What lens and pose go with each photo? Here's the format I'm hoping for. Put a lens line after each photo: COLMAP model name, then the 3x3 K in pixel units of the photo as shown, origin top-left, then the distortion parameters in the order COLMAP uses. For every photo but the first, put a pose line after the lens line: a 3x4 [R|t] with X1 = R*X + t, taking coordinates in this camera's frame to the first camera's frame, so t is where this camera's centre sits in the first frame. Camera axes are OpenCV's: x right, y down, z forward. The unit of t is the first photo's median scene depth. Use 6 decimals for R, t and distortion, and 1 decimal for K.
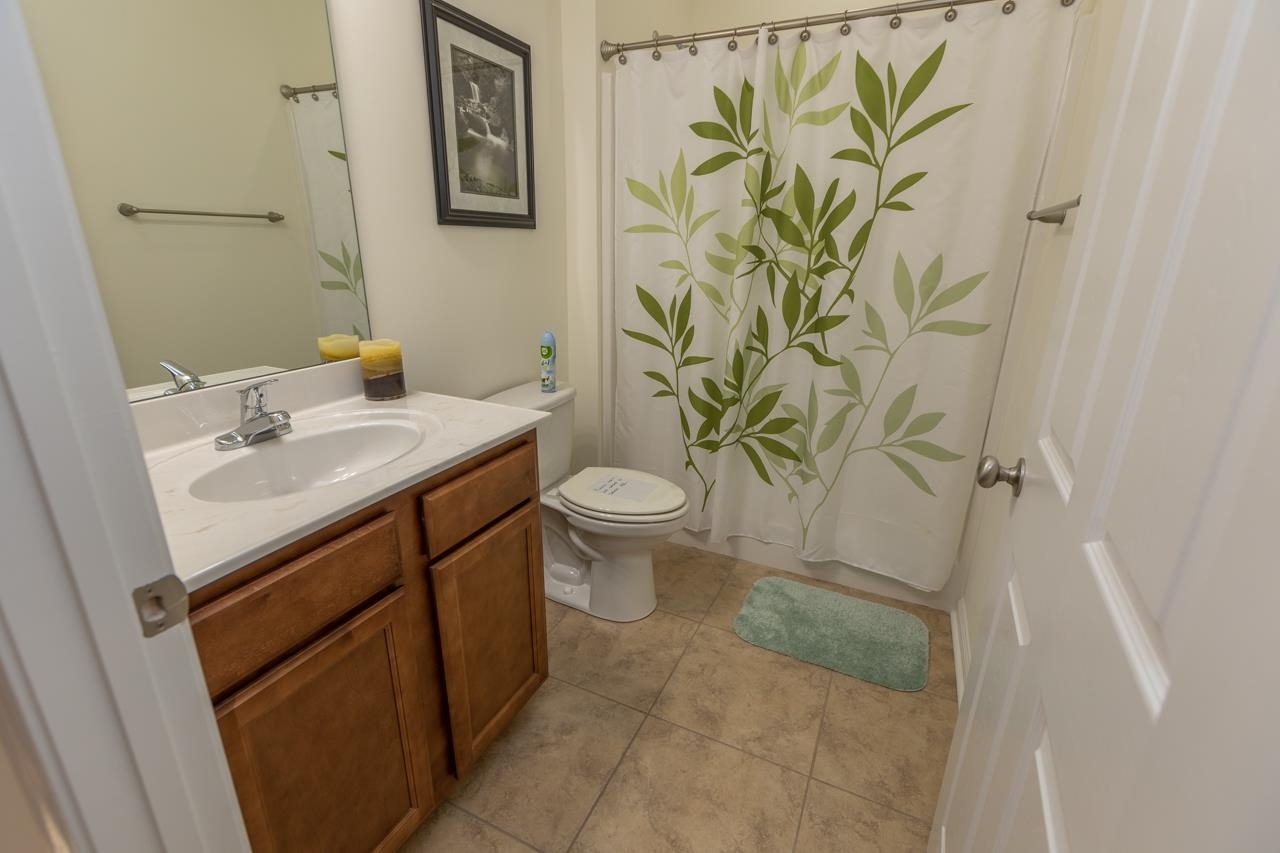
lens RADIAL K [[569.7, 0, 642.9], [0, 569.7, 425.7], [0, 0, 1]] dist [-0.001037, -0.001271]
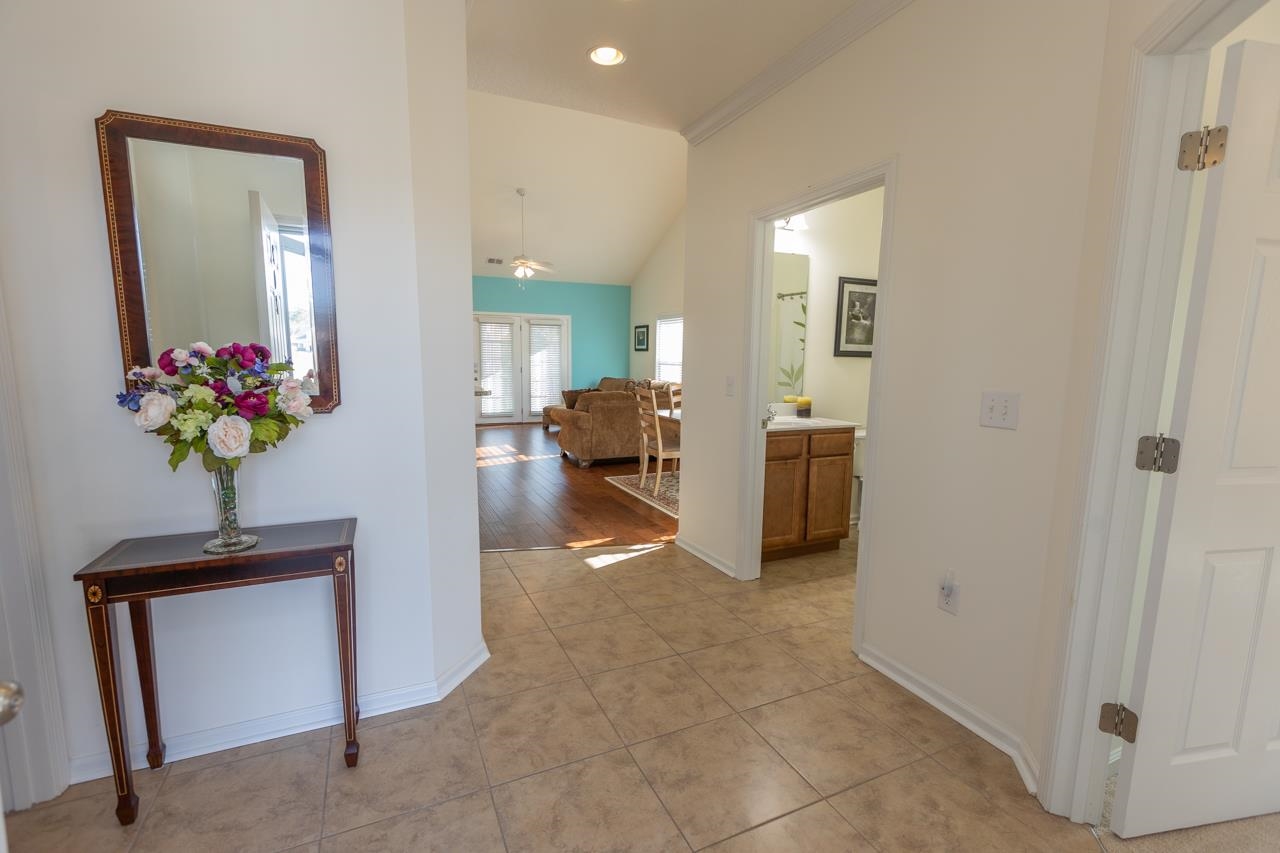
lens RADIAL K [[569.7, 0, 639.2], [0, 569.7, 431.2], [0, 0, 1]] dist [-0.001037, -0.001271]
pose [[0.765840, 0.079415, -0.638109, 0.616565], [-0.201347, 0.972058, -0.120674, 0.446610], [0.610695, 0.220899, 0.760431, -1.373718]]
